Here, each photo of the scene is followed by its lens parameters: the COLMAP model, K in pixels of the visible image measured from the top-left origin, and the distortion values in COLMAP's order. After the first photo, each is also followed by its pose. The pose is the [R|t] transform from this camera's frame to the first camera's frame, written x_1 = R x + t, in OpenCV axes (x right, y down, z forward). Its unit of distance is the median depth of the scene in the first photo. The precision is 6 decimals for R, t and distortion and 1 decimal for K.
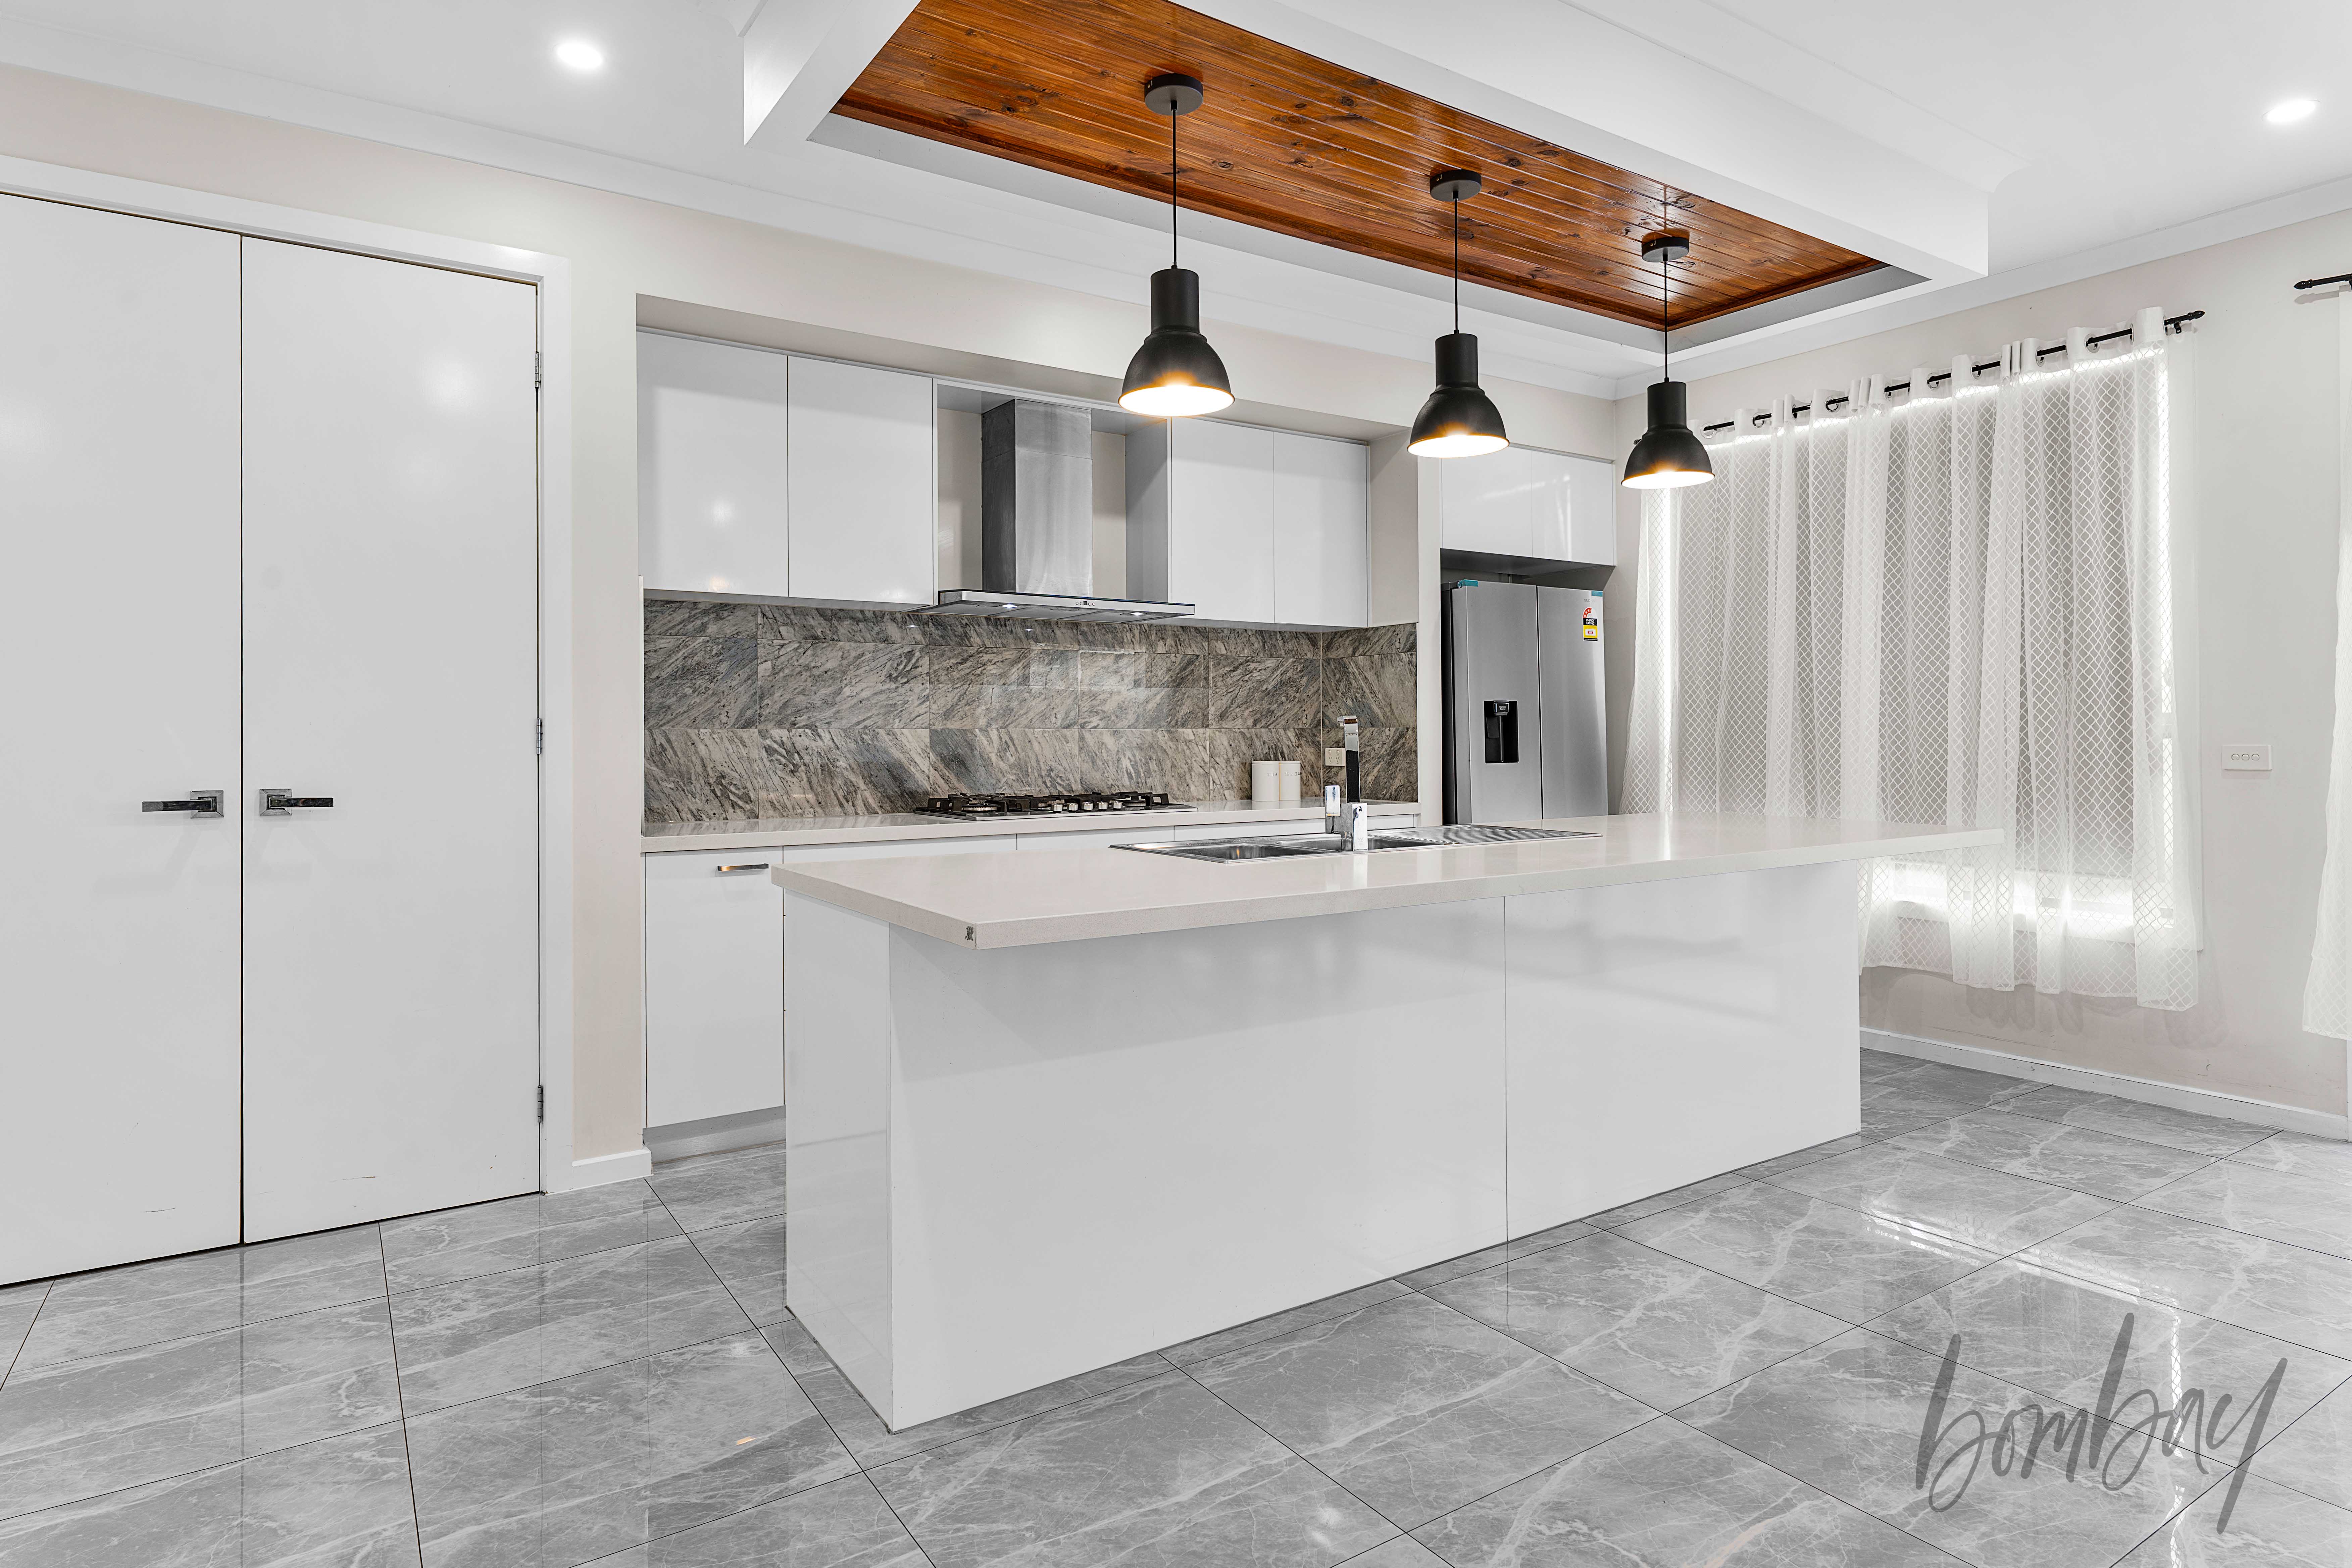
lens RADIAL K [[1289.3, 0, 1164.0], [0, 1289.3, 720.3], [0, 0, 1]] dist [0.003468, 0.000405]
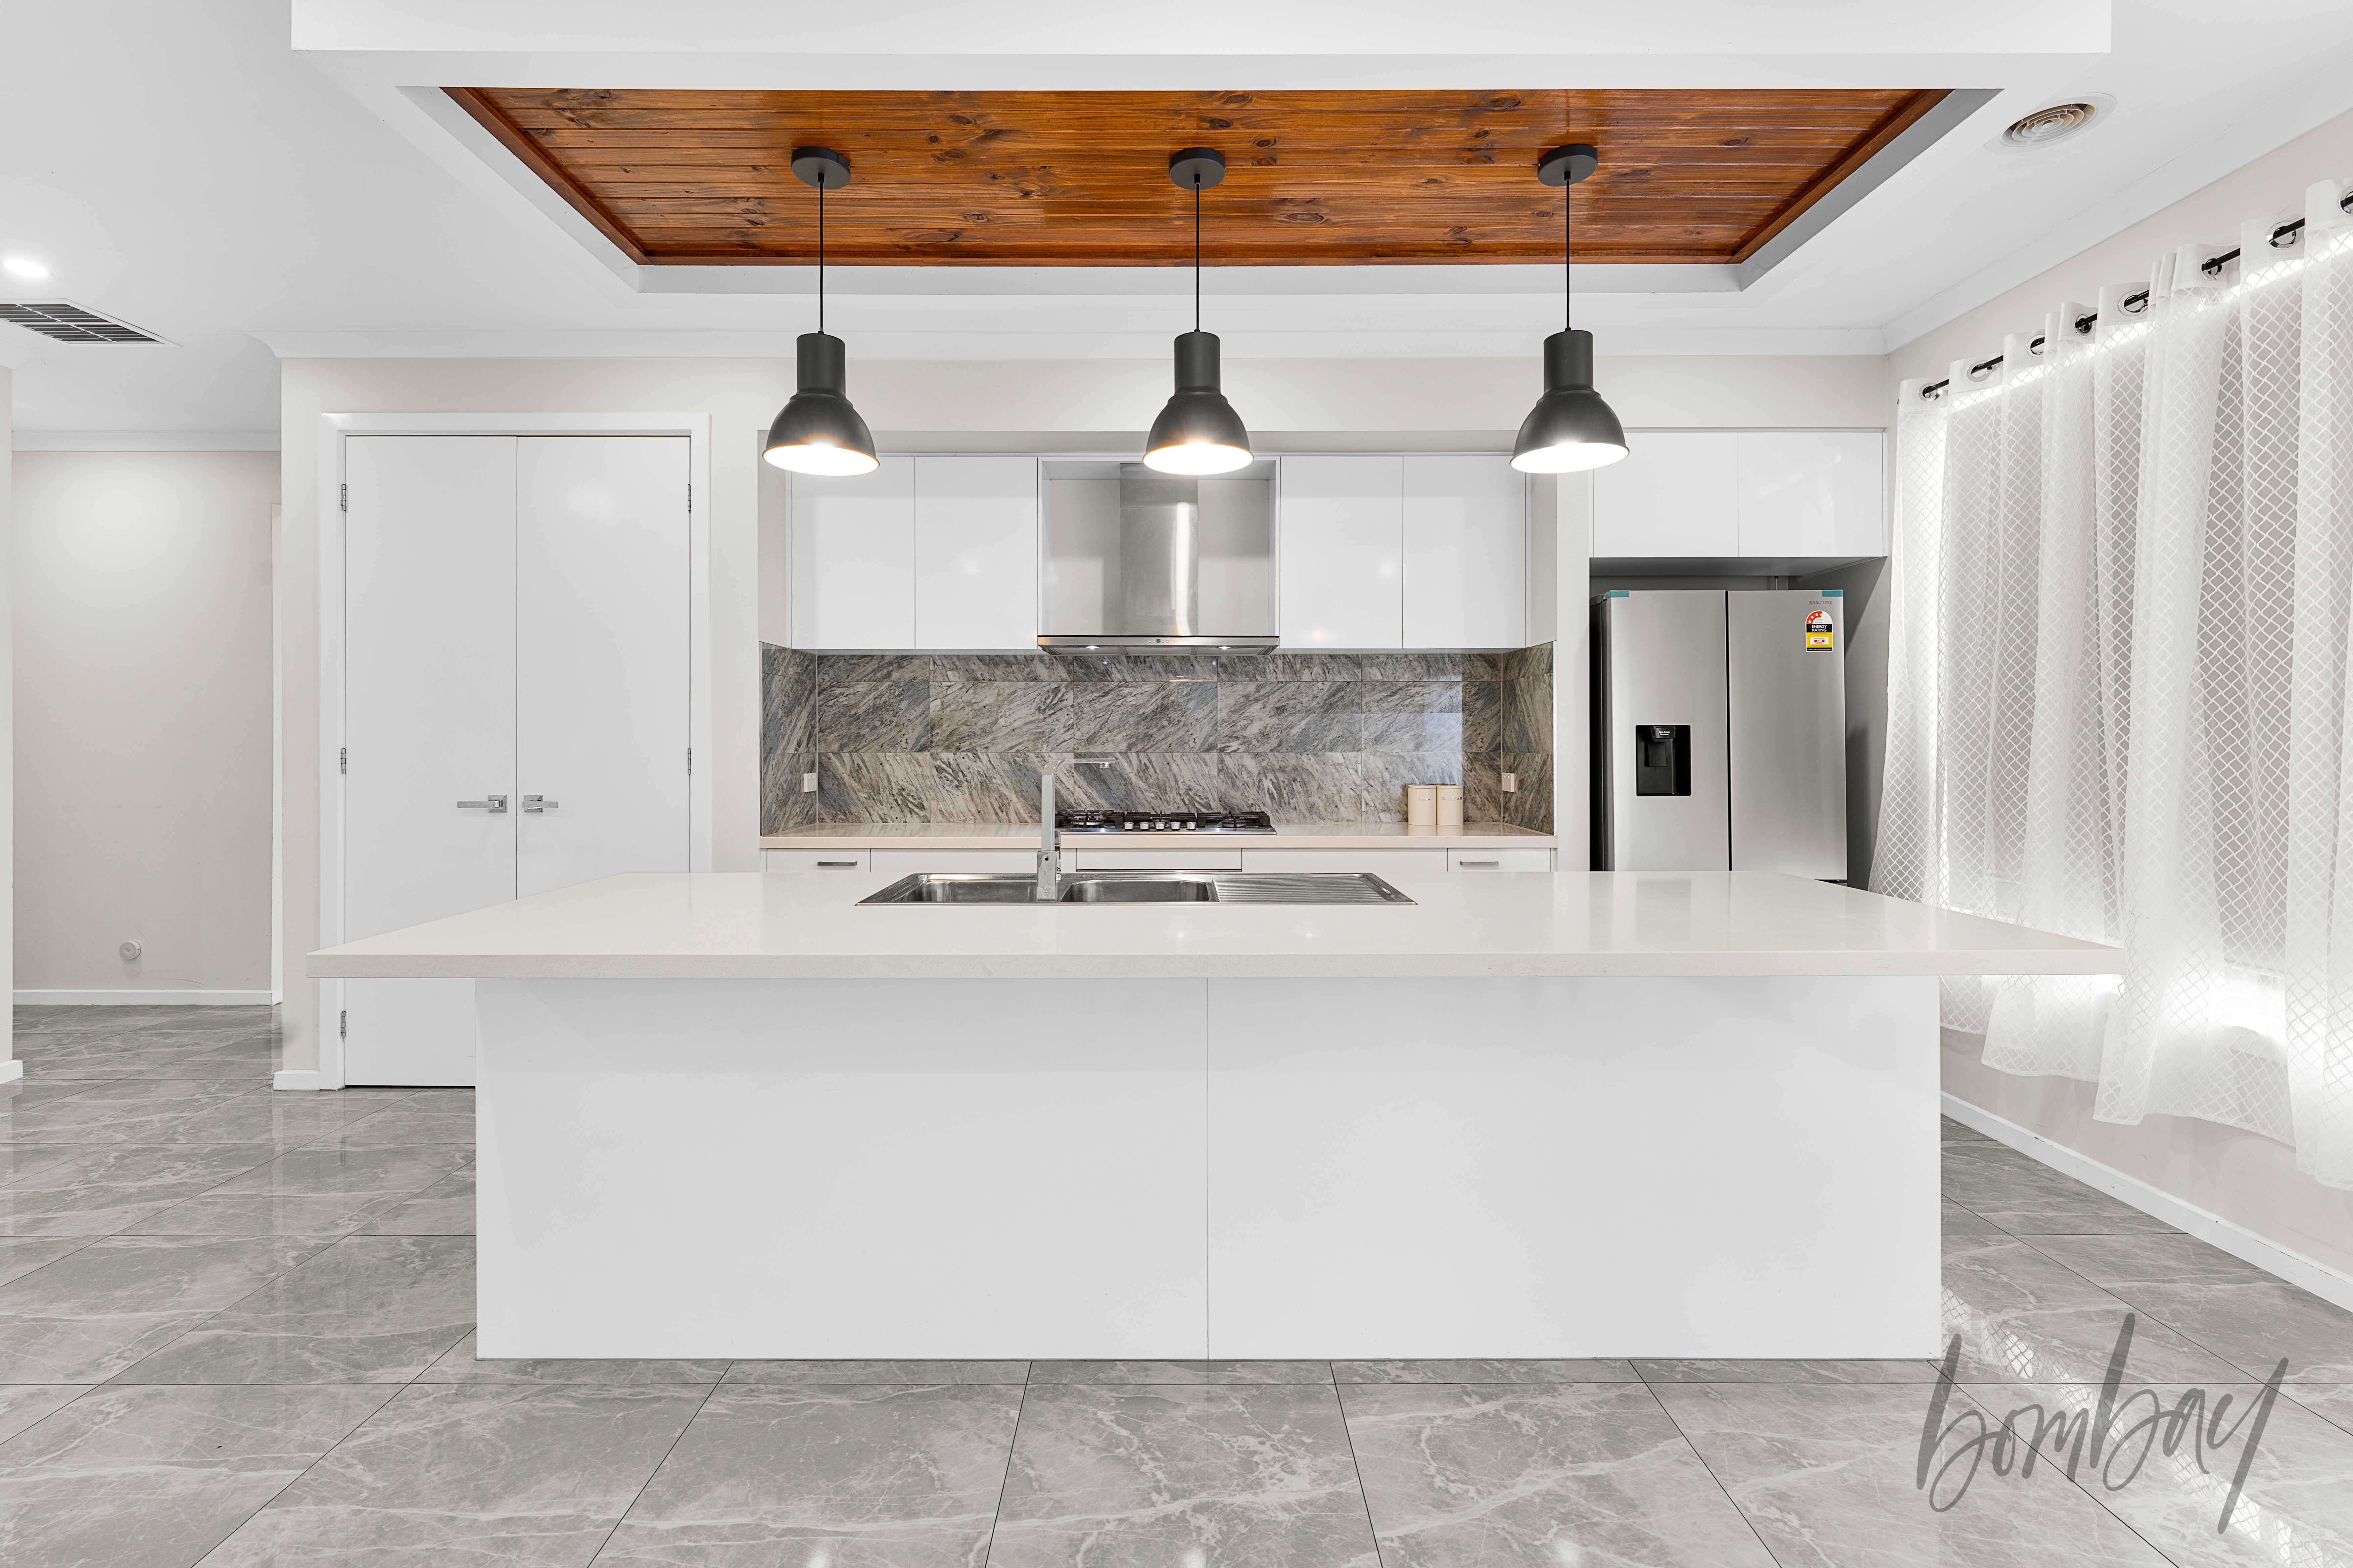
lens RADIAL K [[1021.6, 0, 1177.0], [0, 1021.6, 727.9], [0, 0, 1]] dist [-0.001196, 0.000379]
pose [[0.838857, -0.000731, -0.544352, 0.430417], [0.003196, 0.999988, 0.003583, -0.020140], [0.544343, -0.004745, 0.838850, 0.278956]]
